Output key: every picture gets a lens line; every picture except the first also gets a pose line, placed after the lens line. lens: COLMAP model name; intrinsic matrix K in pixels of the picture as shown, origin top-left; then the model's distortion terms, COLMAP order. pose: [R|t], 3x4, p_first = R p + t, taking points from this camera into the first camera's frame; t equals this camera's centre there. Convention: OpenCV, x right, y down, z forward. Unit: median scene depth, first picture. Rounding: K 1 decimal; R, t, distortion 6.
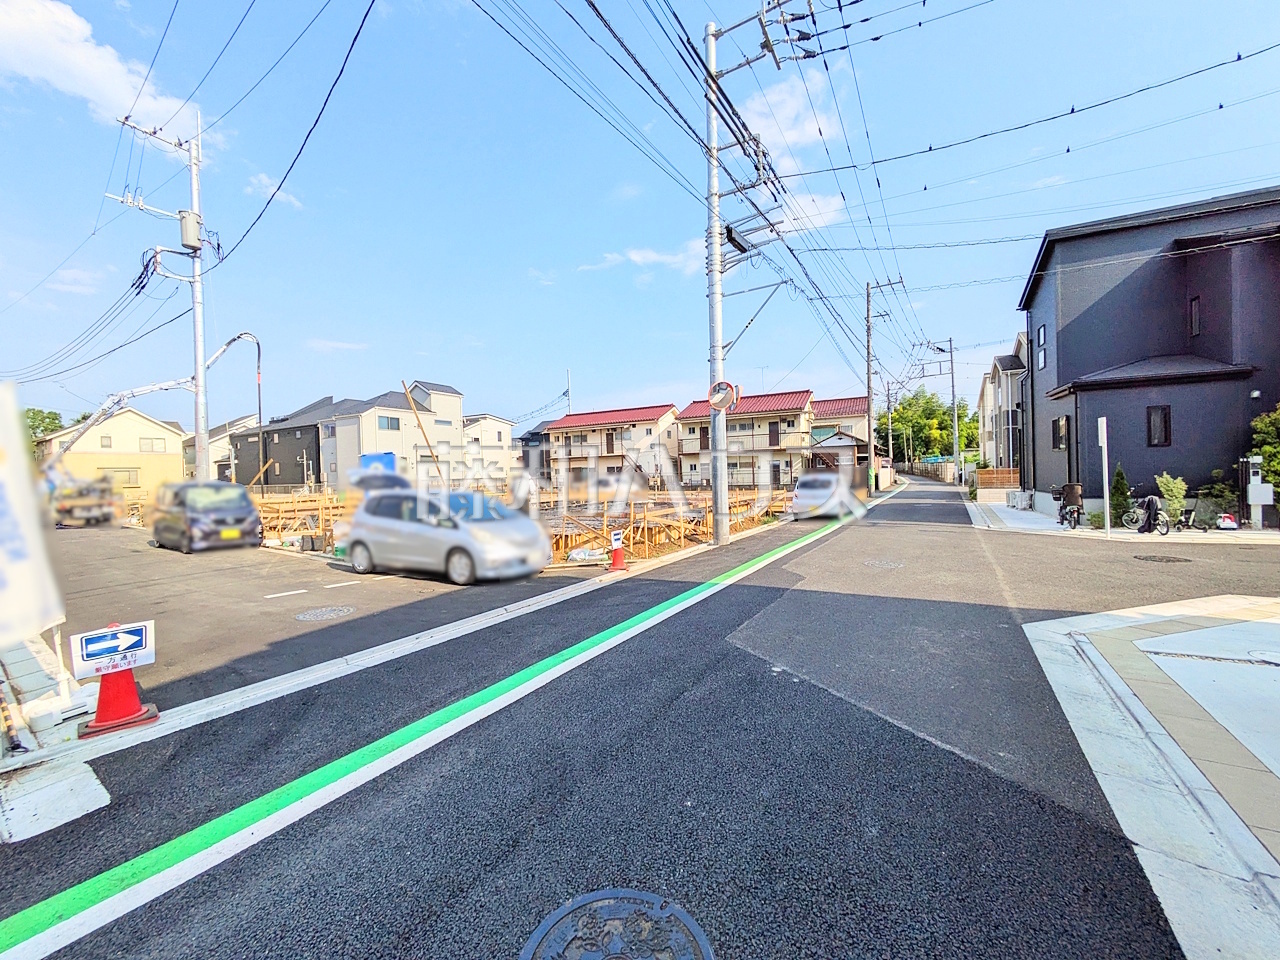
lens RADIAL K [[511.0, 0, 657.8], [0, 511.0, 478.0], [0, 0, 1]] dist [-0.003662, -0.000360]
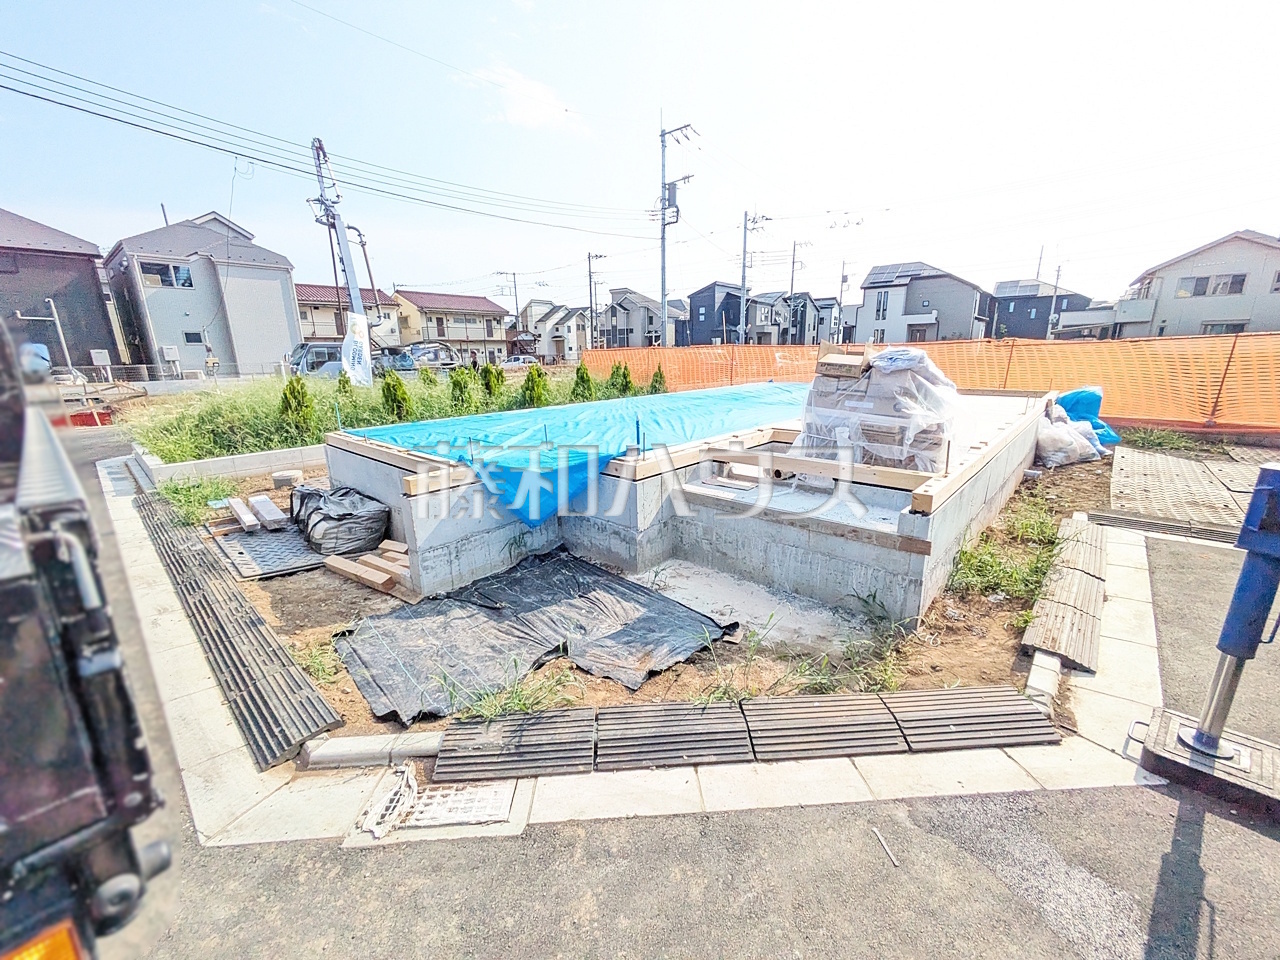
lens RADIAL K [[508.3, 0, 643.3], [0, 508.3, 479.4], [0, 0, 1]] dist [0.000275, 0.000448]
pose [[0.203738, -0.215189, 0.955083, -1.205237], [0.016034, 0.976148, 0.216515, 0.024294], [-0.978894, -0.028799, 0.202329, 0.321916]]
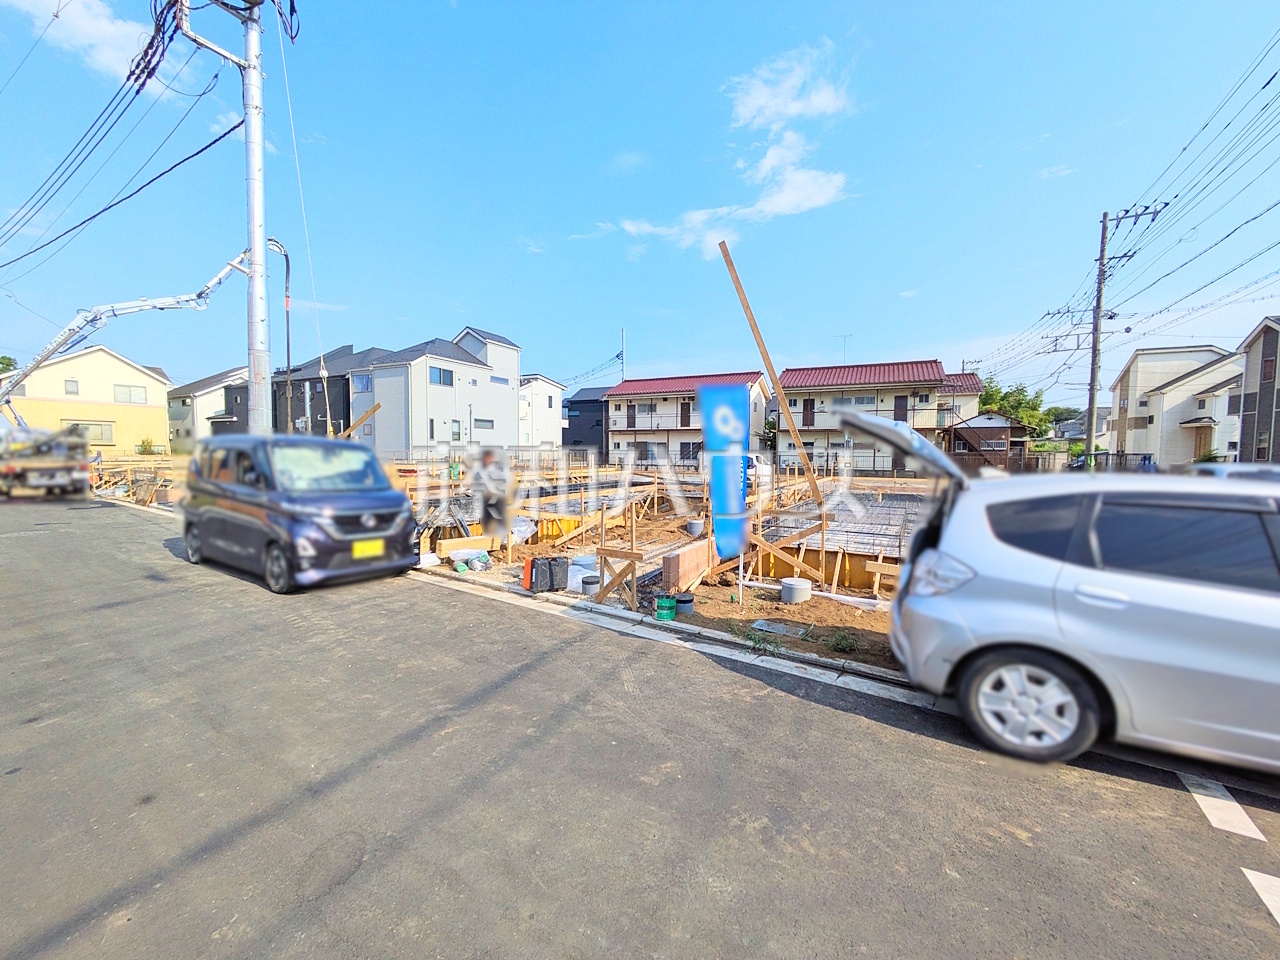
lens RADIAL K [[516.6, 0, 655.0], [0, 516.6, 478.9], [0, 0, 1]] dist [0.000796, 0.000059]
pose [[0.999050, 0.036509, 0.023791, -0.205109], [-0.037475, 0.998433, 0.041547, 0.005602], [-0.022237, -0.042399, 0.998853, 0.181837]]
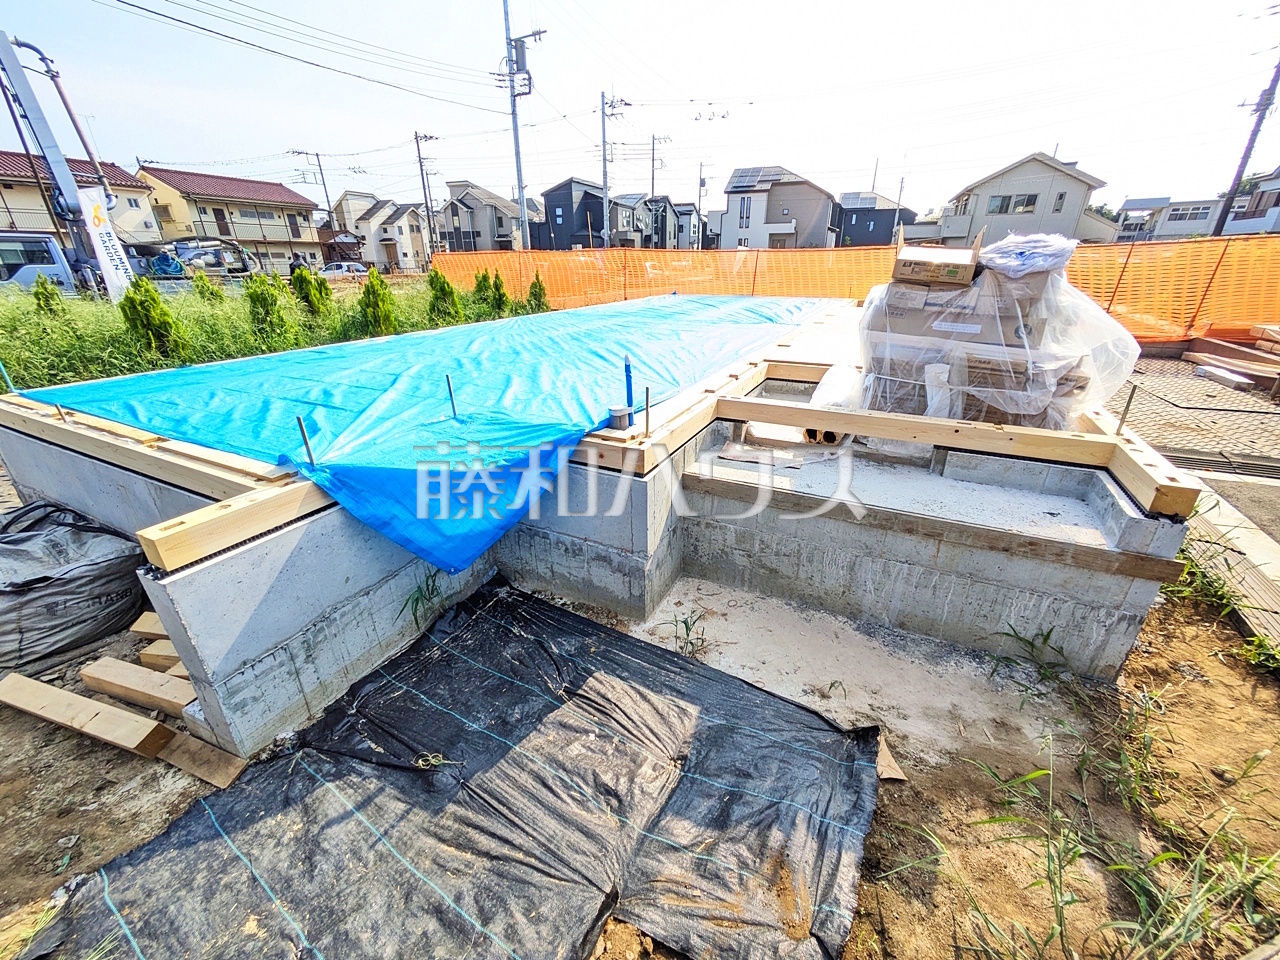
lens RADIAL K [[508.3, 0, 643.3], [0, 508.3, 479.4], [0, 0, 1]] dist [0.000275, 0.000448]
pose [[-0.066343, -0.370331, 0.926528, -1.159401], [0.011841, 0.928216, 0.371853, 0.025606], [-0.997727, 0.035641, -0.057196, 0.348755]]
